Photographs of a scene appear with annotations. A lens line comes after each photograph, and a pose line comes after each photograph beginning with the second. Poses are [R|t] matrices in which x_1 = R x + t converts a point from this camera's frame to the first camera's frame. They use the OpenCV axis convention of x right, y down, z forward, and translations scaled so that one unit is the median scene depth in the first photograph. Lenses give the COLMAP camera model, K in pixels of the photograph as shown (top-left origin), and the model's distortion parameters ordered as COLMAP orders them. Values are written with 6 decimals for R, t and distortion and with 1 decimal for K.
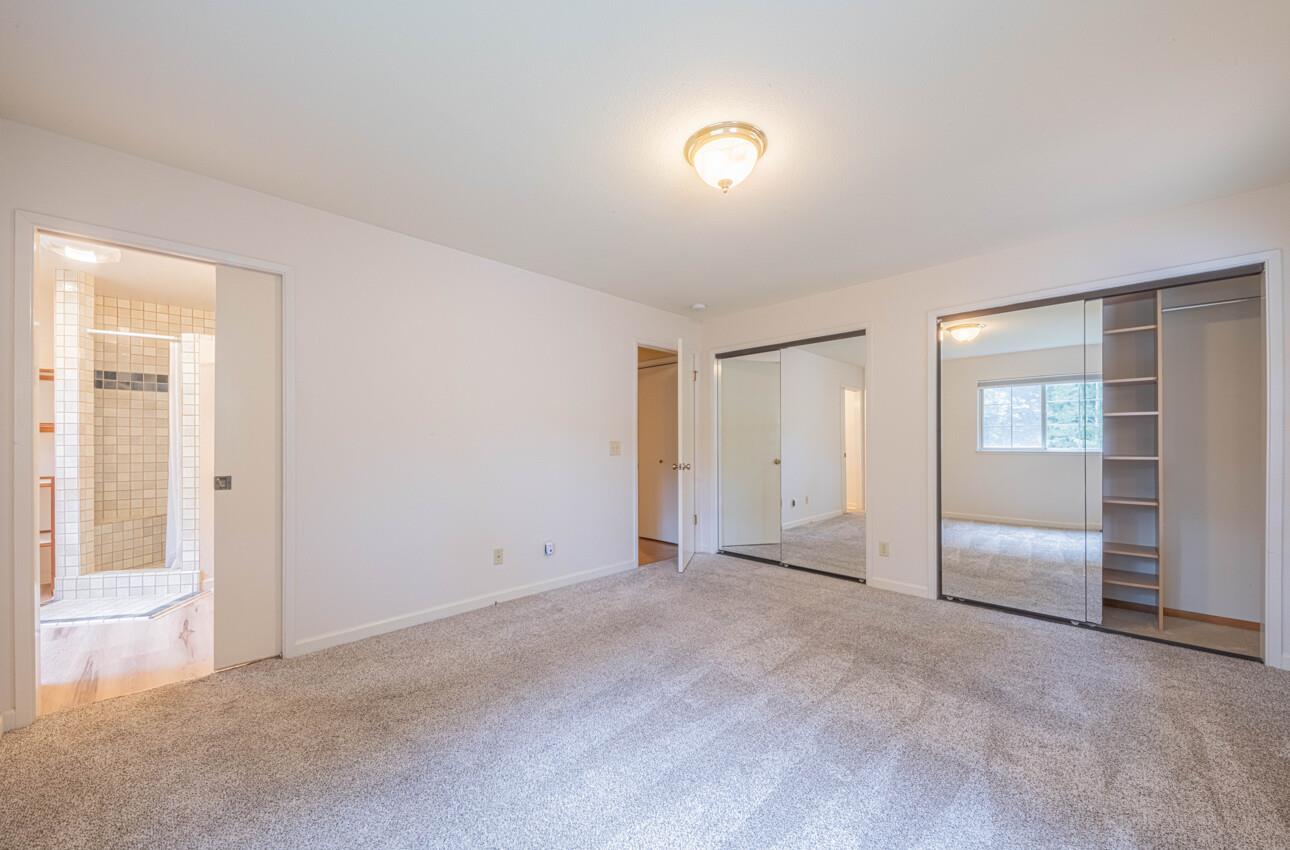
lens RADIAL K [[493.2, 0, 642.7], [0, 493.2, 437.5], [0, 0, 1]] dist [0.001493, -0.000228]
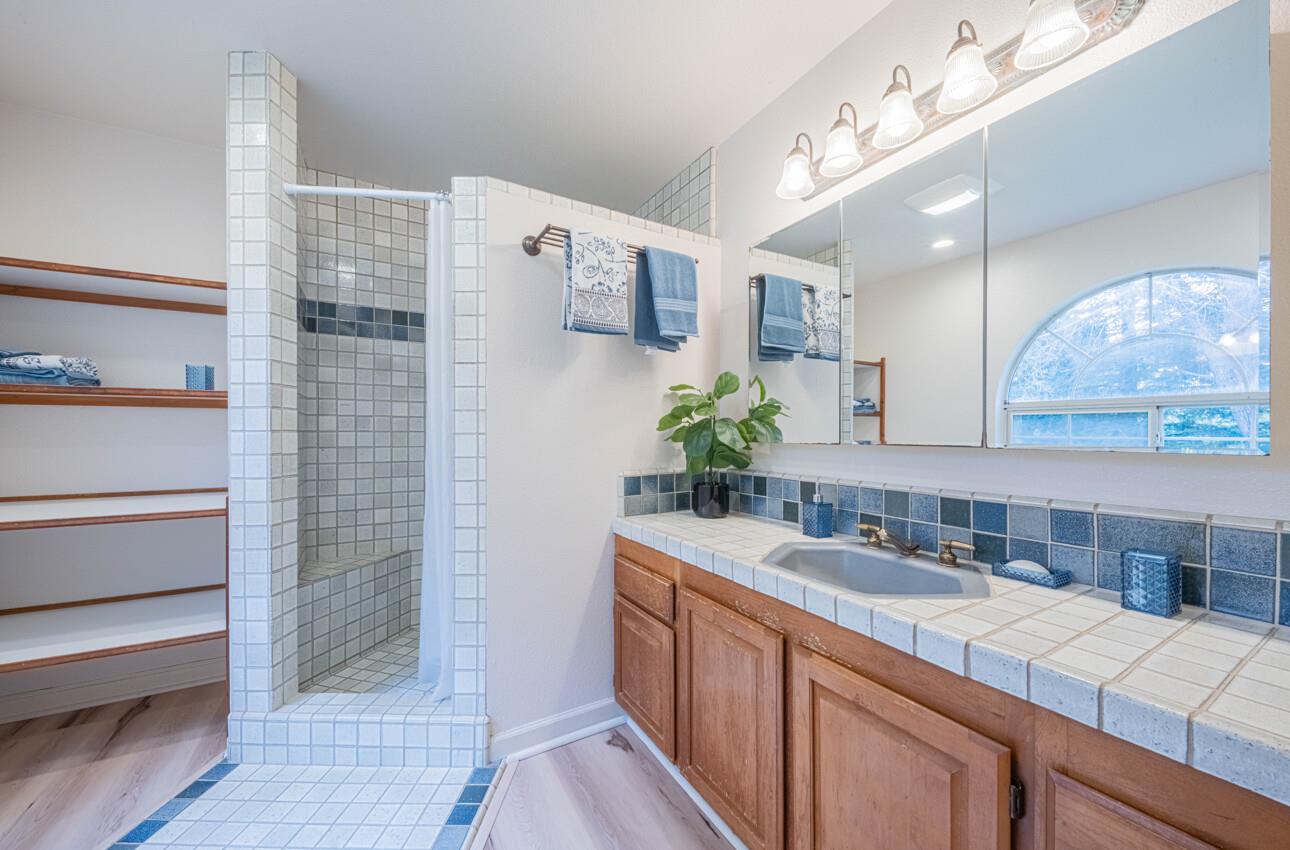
lens RADIAL K [[493.2, 0, 647.3], [0, 493.2, 426.8], [0, 0, 1]] dist [0.001493, -0.000228]
pose [[0.965929, -0.001725, -0.258800, -0.635364], [0.001279, 0.999997, -0.001891, 0.012357], [0.258803, 0.001496, 0.965929, 0.603596]]
